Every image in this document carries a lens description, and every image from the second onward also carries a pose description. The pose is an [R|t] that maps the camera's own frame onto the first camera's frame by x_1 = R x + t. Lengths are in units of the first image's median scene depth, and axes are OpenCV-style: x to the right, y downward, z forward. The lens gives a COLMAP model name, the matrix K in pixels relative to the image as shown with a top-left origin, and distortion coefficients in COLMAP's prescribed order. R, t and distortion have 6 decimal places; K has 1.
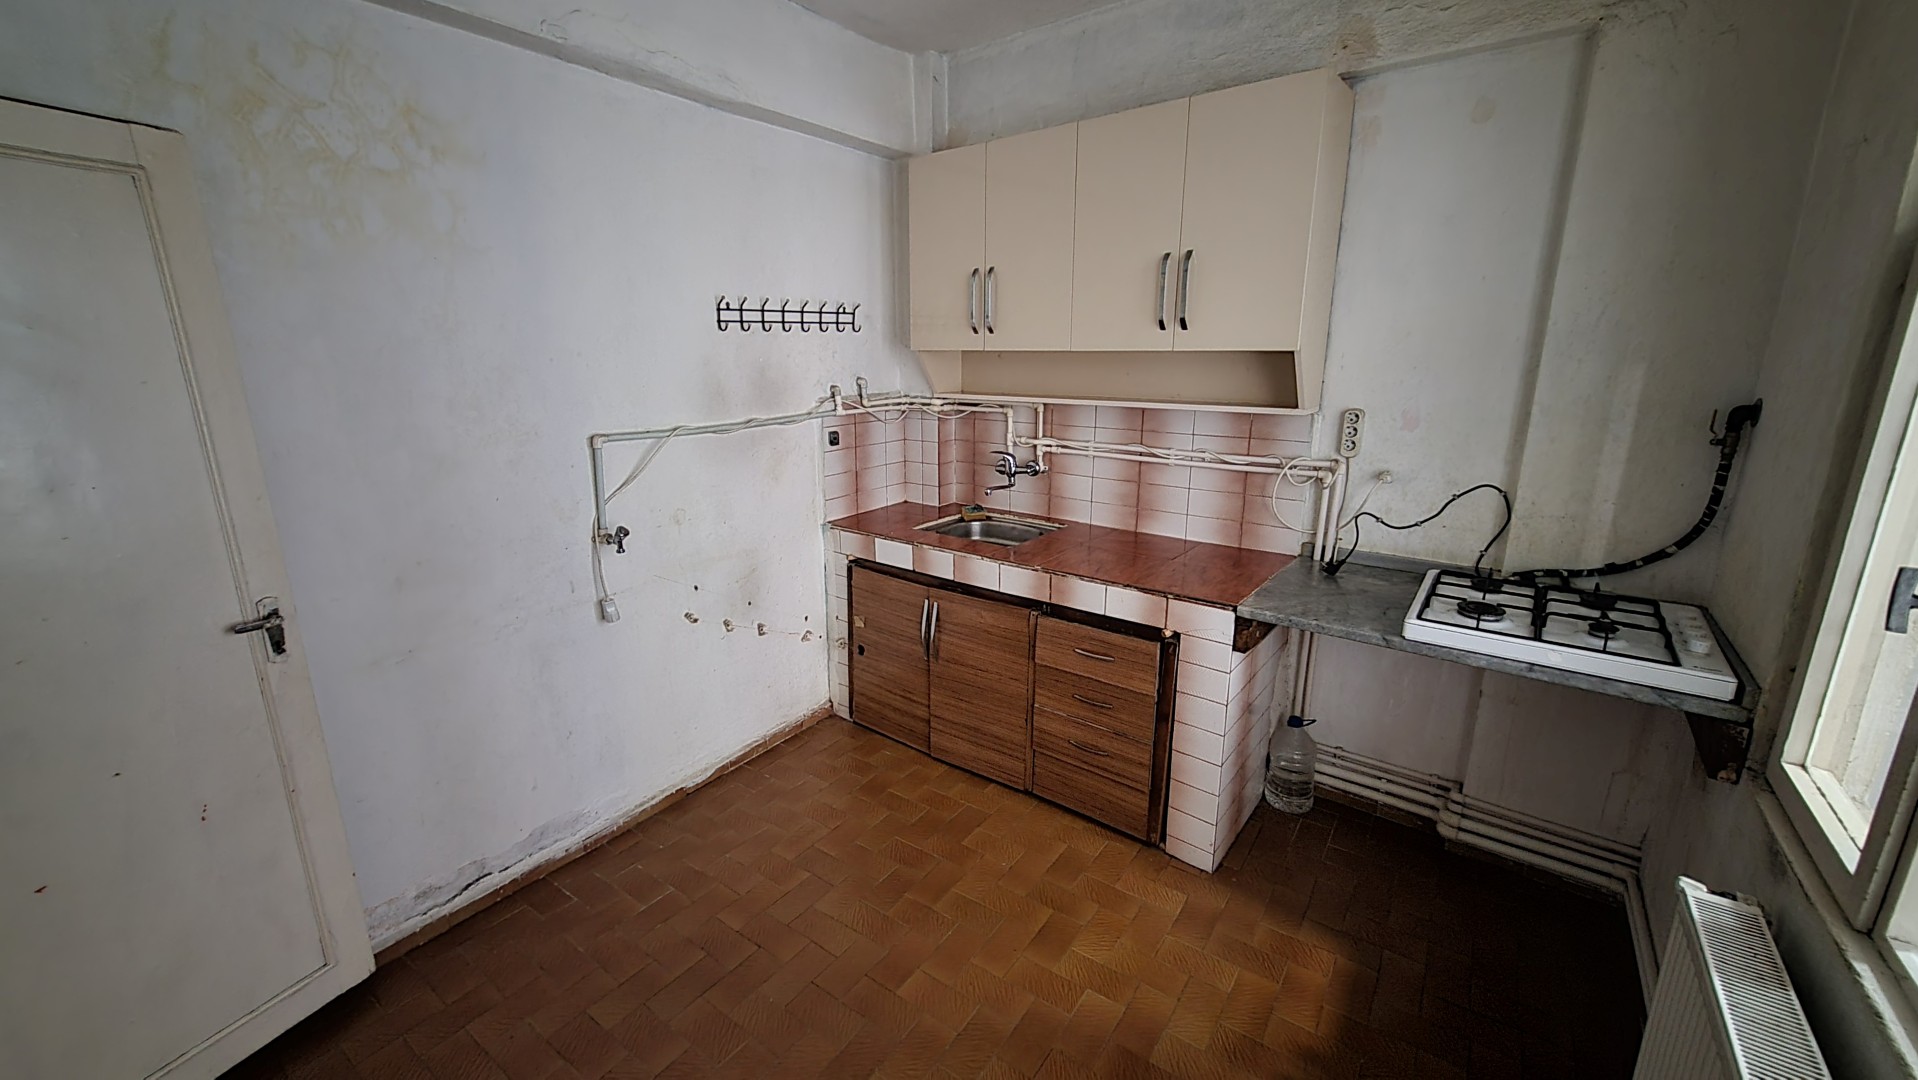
lens RADIAL K [[755.1, 0, 948.7], [0, 755.1, 534.0], [0, 0, 1]] dist [-0.001316, 0.000051]
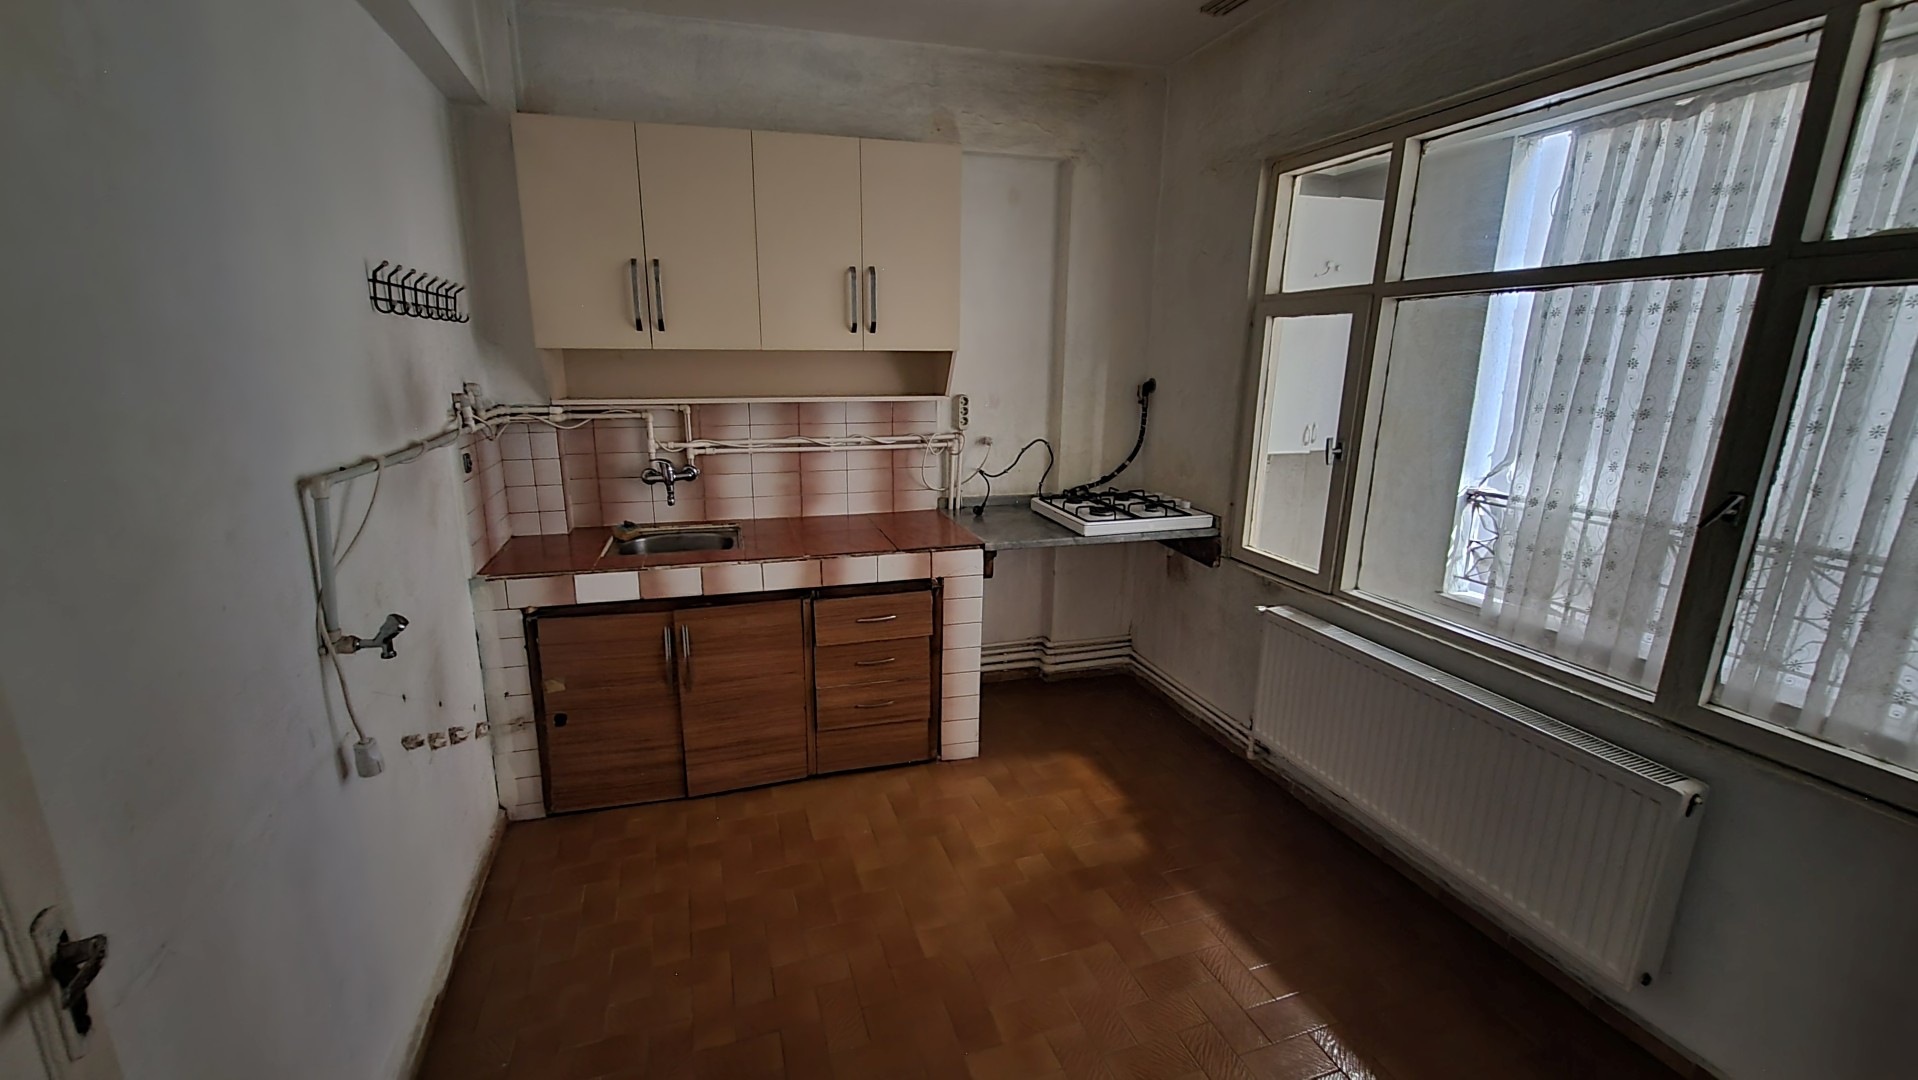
lens RADIAL K [[752.1, 0, 923.5], [0, 752.1, 533.8], [0, 0, 1]] dist [-0.014767, 0.000074]
pose [[0.587752, -0.178844, 0.789026, -0.583965], [0.188218, 0.978728, 0.081638, -0.039559], [-0.786843, 0.100526, 0.608912, 0.232076]]
